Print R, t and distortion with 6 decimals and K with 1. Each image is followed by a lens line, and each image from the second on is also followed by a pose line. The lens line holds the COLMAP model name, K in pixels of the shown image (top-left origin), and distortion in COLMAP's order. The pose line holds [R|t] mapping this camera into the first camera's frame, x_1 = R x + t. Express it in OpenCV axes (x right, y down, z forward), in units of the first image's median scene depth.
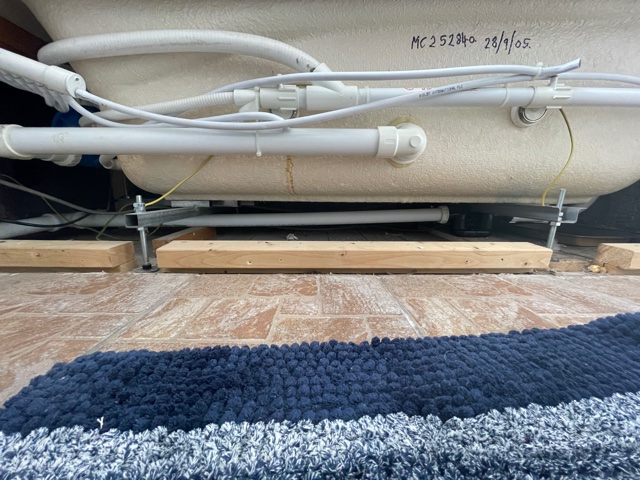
lens RADIAL K [[259.4, 0, 320.0], [0, 259.4, 240.0], [0, 0, 1]] dist [-0.003444, -0.000255]
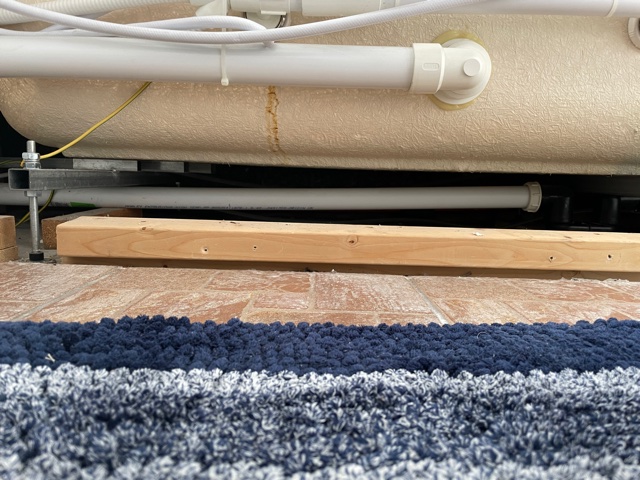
lens RADIAL K [[497.7, 0, 320.0], [0, 497.7, 240.0], [0, 0, 1]] dist [0.082148, -0.108487]
pose [[0.999630, 0.026358, -0.006731, 0.015581], [-0.026659, 0.998422, -0.049419, 0.110749], [0.005418, 0.049580, 0.998755, -0.210894]]
